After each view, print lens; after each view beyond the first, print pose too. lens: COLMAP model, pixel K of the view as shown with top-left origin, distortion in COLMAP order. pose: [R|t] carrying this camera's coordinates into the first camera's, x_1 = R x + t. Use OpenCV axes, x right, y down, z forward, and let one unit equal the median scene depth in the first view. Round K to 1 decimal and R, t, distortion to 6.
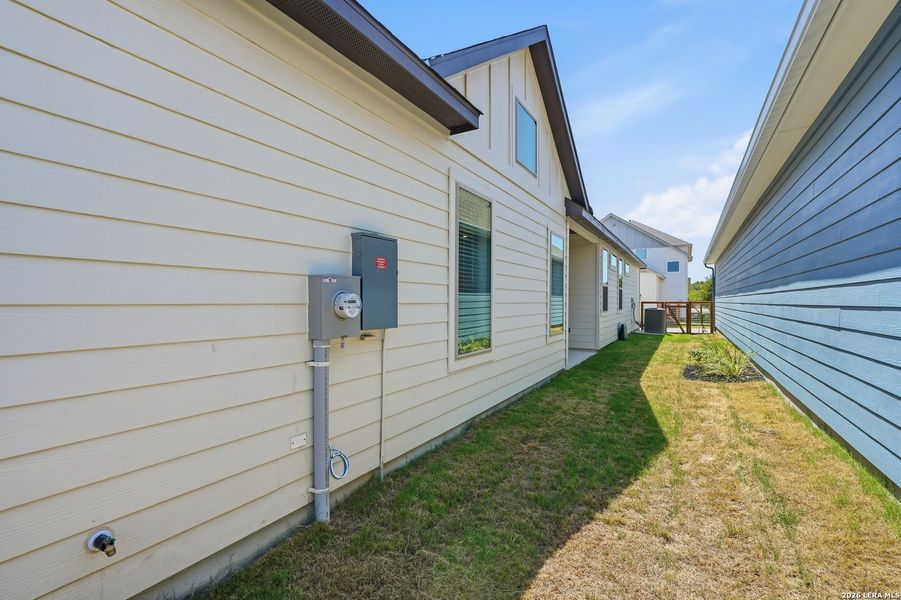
lens RADIAL K [[425.0, 0, 466.4], [0, 425.0, 298.5], [0, 0, 1]] dist [0.001240, 0.004590]
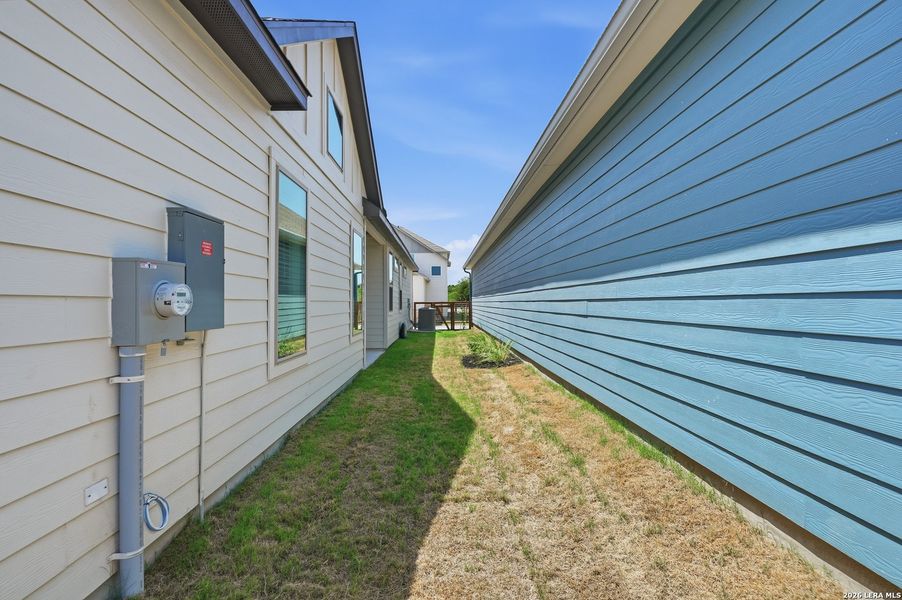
lens RADIAL K [[425.5, 0, 470.7], [0, 425.5, 289.3], [0, 0, 1]] dist [0.001240, 0.004590]
pose [[0.852854, 0.004226, 0.522132, -0.055403], [0.010237, 0.999640, -0.024812, 0.005562], [-0.522048, 0.026507, 0.852504, 0.014235]]
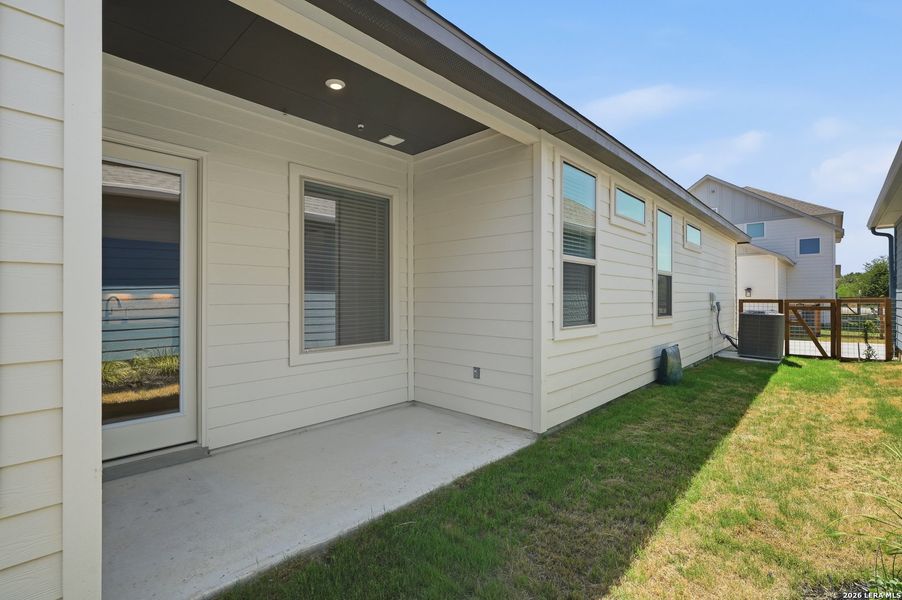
lens RADIAL K [[425.5, 0, 458.6], [0, 425.5, 302.2], [0, 0, 1]] dist [0.001240, 0.004590]
pose [[0.970152, -0.003710, -0.242468, 0.354343], [0.006830, 0.999904, 0.012026, 0.002784], [0.242400, -0.013323, 0.970085, 0.670174]]
